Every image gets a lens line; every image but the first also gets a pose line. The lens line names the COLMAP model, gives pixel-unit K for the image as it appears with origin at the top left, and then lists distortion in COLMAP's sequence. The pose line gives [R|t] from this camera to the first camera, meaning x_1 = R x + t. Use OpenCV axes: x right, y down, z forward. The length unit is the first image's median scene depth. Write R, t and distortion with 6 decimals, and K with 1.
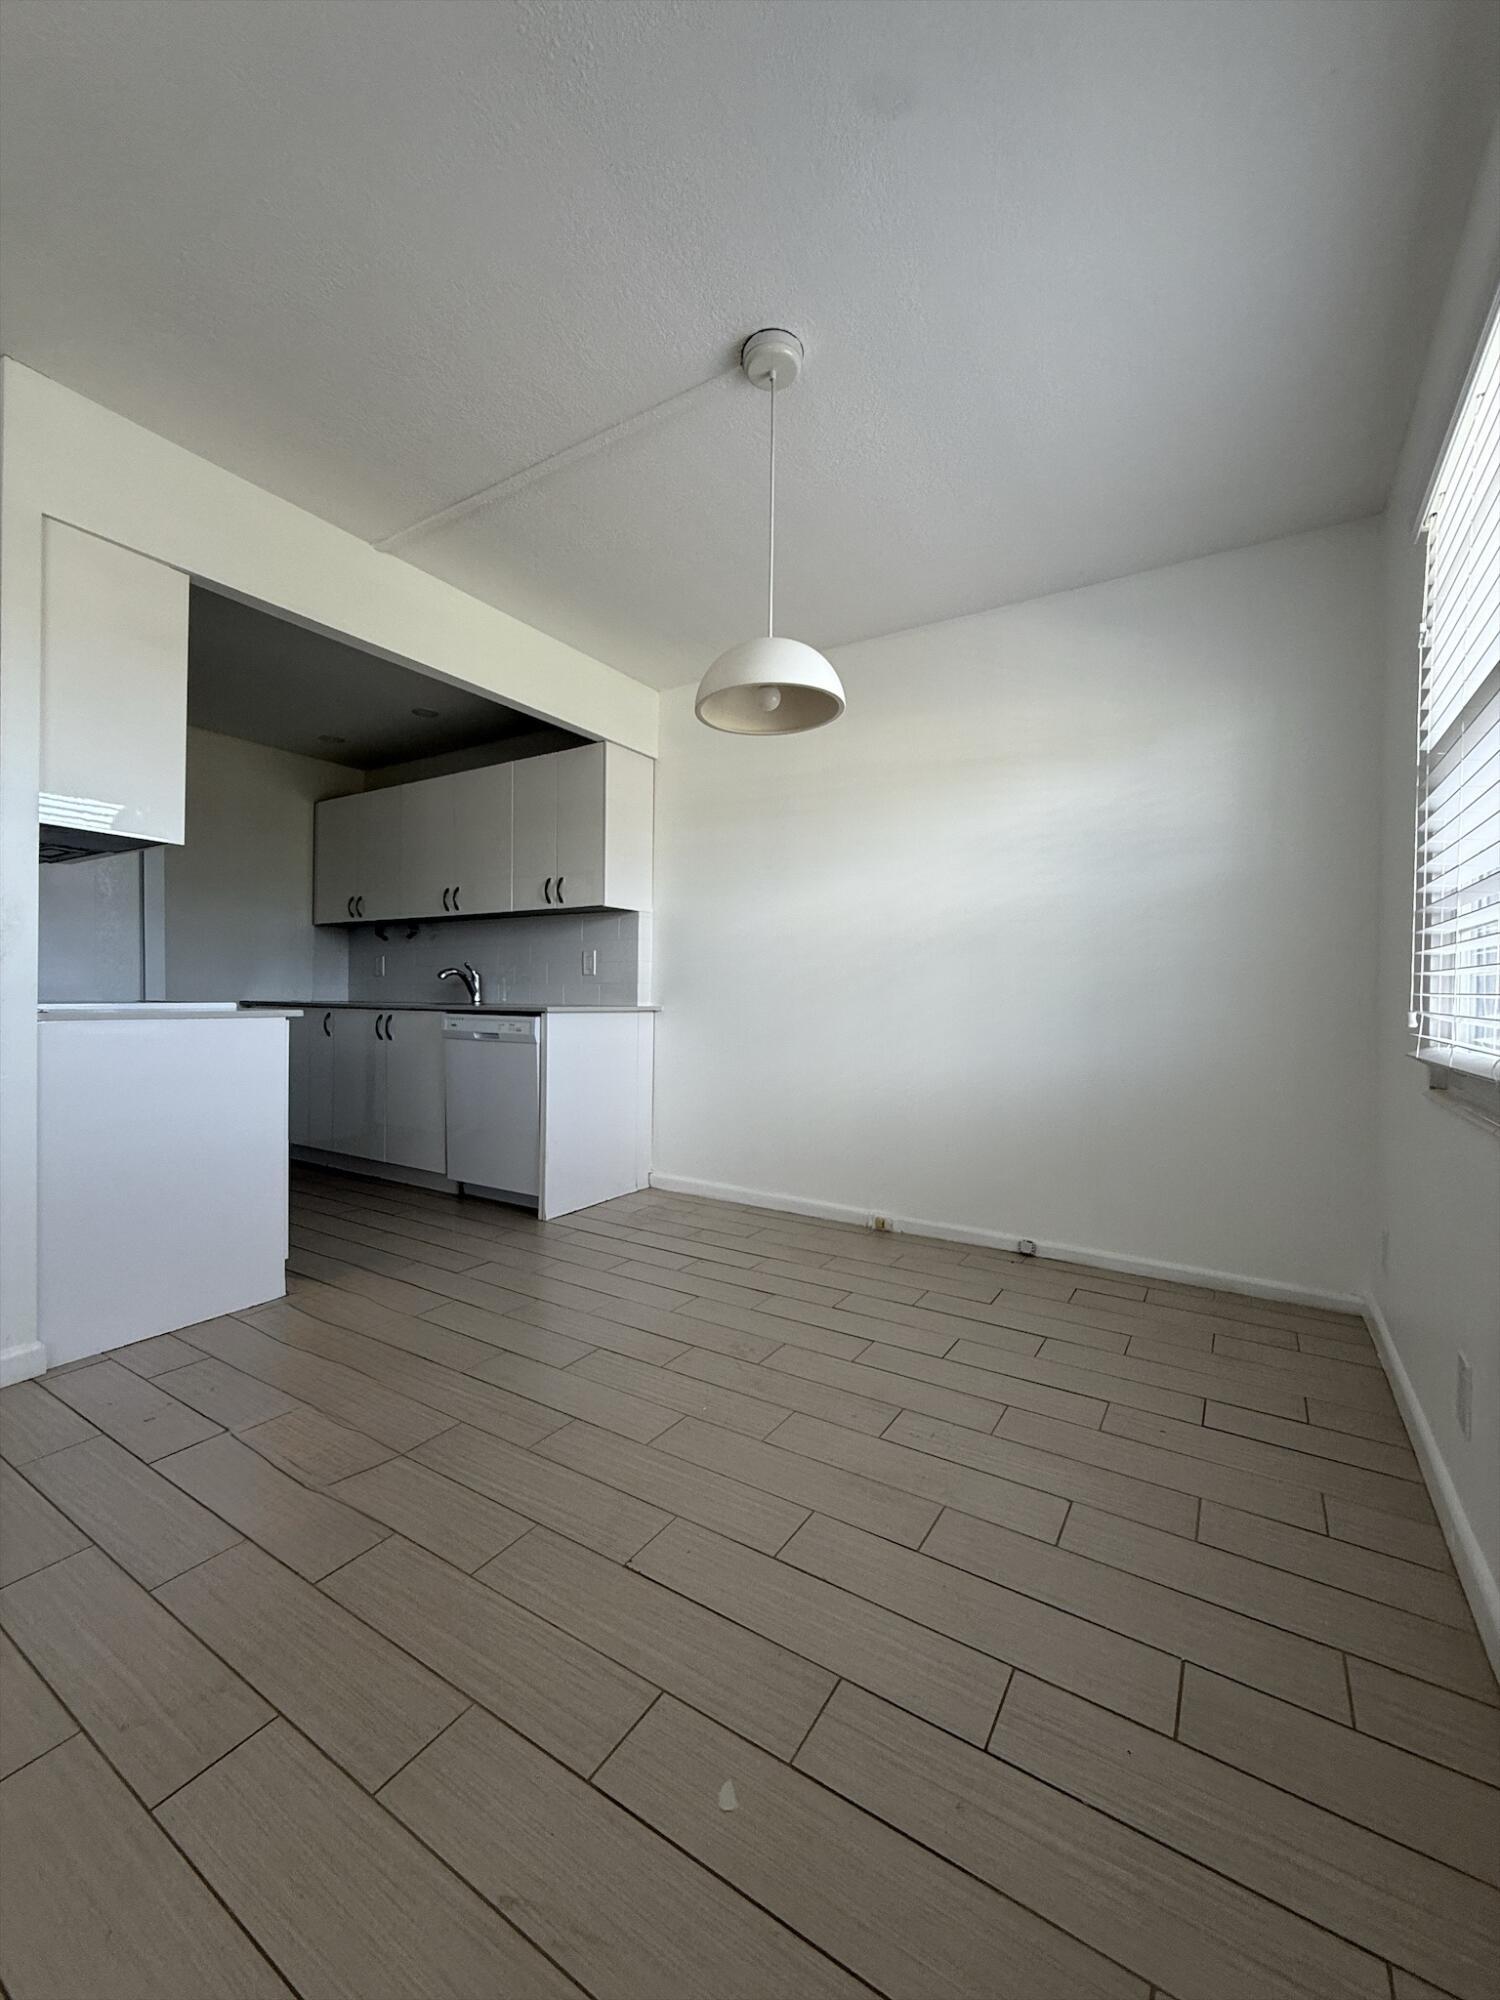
lens RADIAL K [[801.5, 0, 749.1], [0, 801.5, 1003.9], [0, 0, 1]] dist [0.000102, -0.000158]
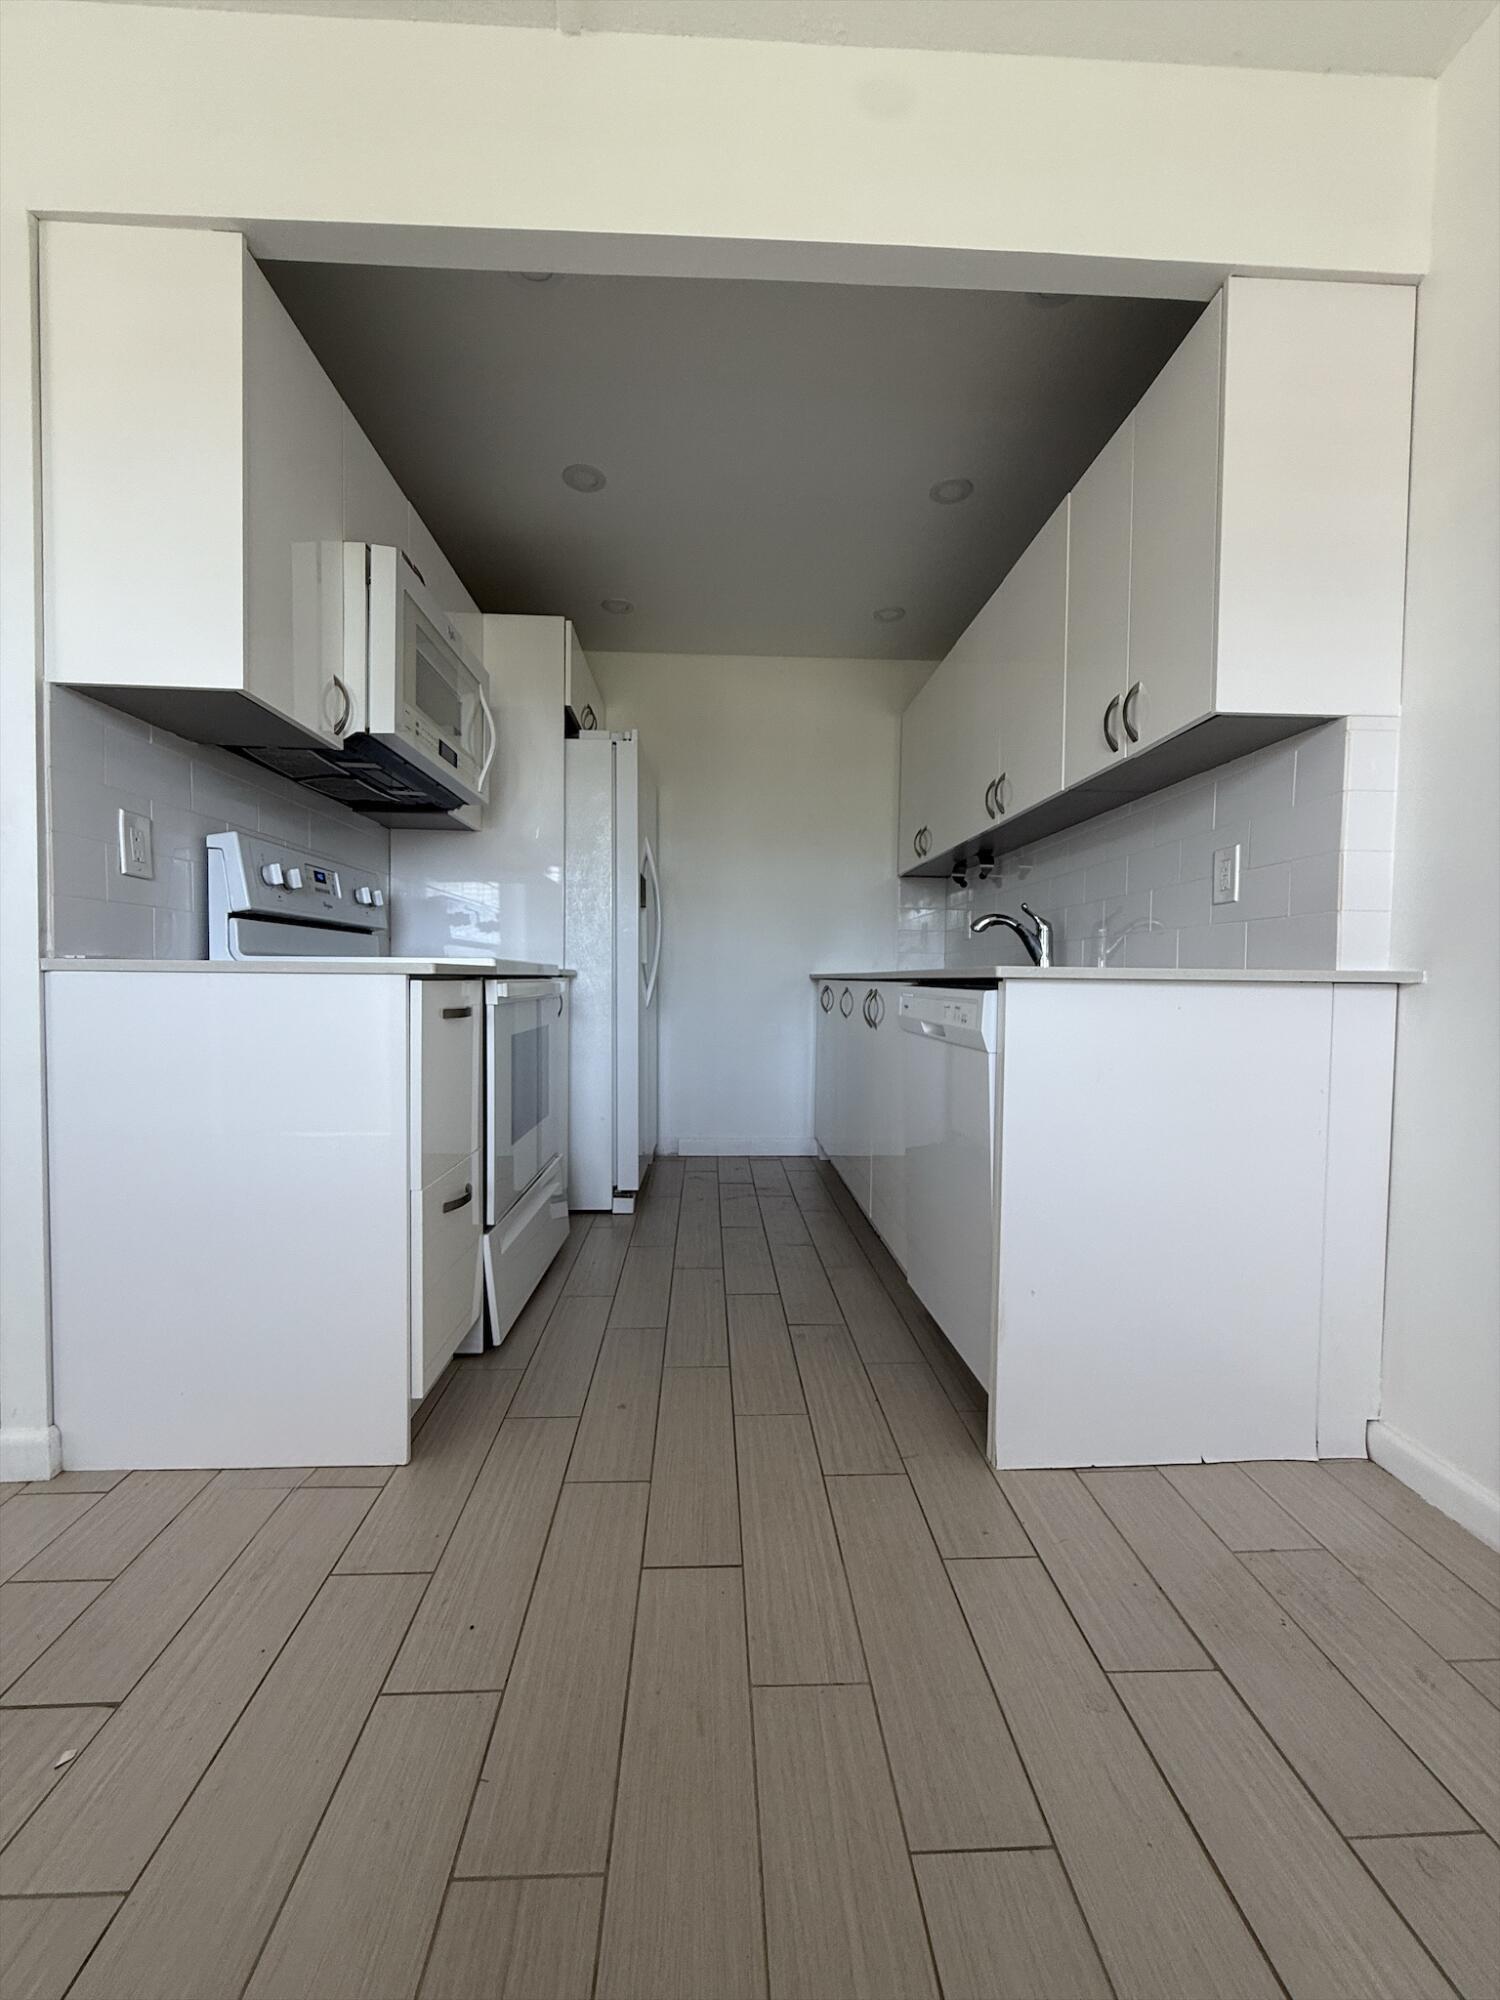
lens RADIAL K [[801.5, 0, 749.1], [0, 801.5, 1003.9], [0, 0, 1]] dist [0.000102, -0.000158]
pose [[0.570111, 0.020101, -0.821322, 0.013124], [-0.012906, 0.999796, 0.015510, 0.015976], [0.821466, 0.001757, 0.570254, 0.552522]]
